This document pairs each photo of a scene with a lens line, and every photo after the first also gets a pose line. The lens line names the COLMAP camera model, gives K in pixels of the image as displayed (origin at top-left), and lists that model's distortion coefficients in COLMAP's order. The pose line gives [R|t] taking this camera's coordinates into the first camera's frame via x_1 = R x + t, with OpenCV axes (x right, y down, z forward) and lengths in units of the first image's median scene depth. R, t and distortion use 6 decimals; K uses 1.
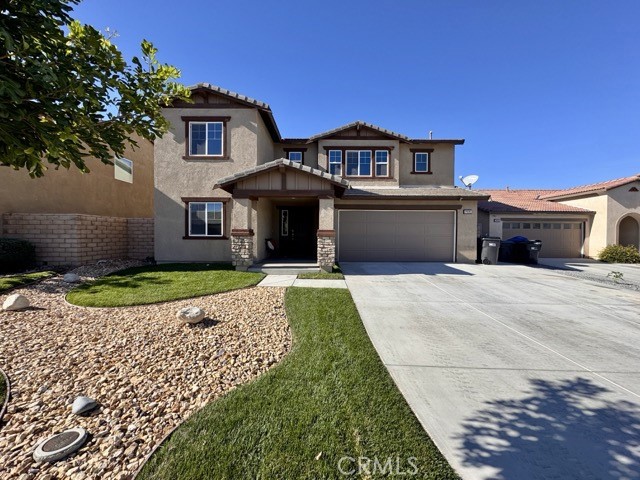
lens RADIAL K [[258.2, 0, 318.3], [0, 258.2, 238.9], [0, 0, 1]] dist [-0.000467, -0.000314]
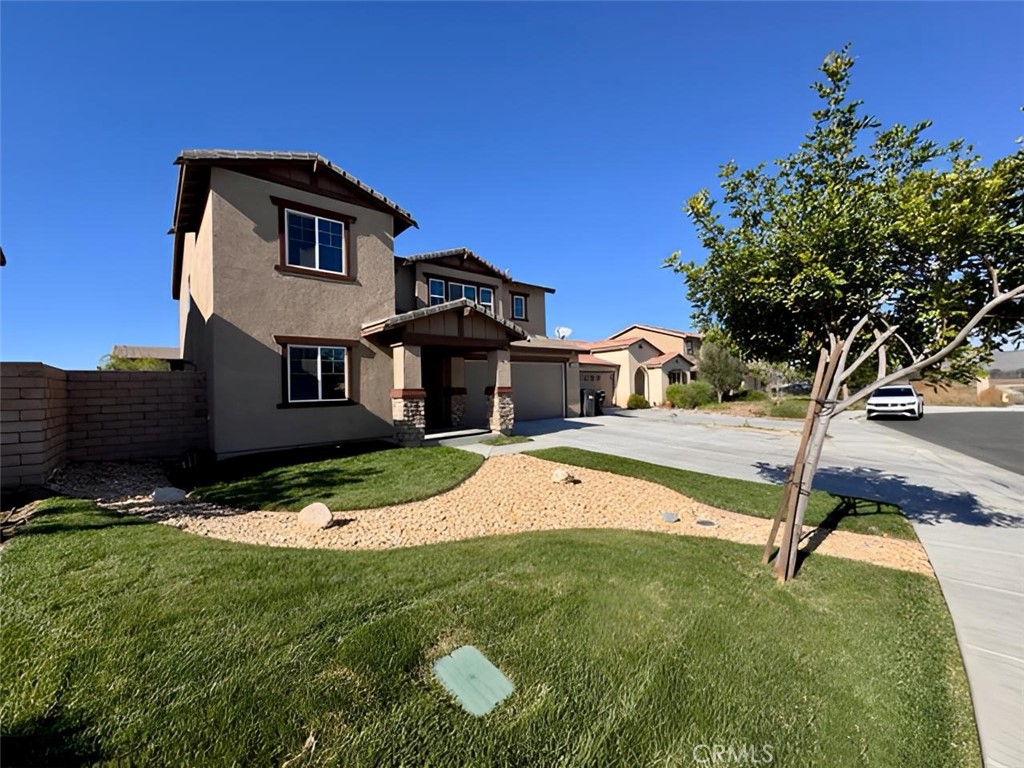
lens RADIAL K [[413.2, 0, 512.7], [0, 413.2, 382.6], [0, 0, 1]] dist [-0.000467, -0.000314]
pose [[0.746361, -0.016191, 0.665344, -0.741348], [0.040292, 0.998970, -0.020889, -0.016506], [-0.664320, 0.042399, 0.746245, -0.029314]]
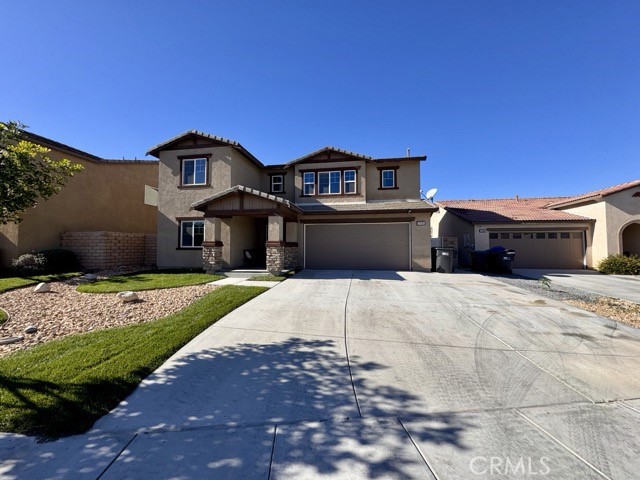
lens RADIAL K [[258.2, 0, 317.9], [0, 258.2, 239.0], [0, 0, 1]] dist [-0.000467, -0.000314]
pose [[0.985286, -0.012611, -0.170447, 0.386412], [0.003533, 0.998564, -0.053459, 0.018537], [0.170876, 0.052070, 0.983916, -0.143779]]
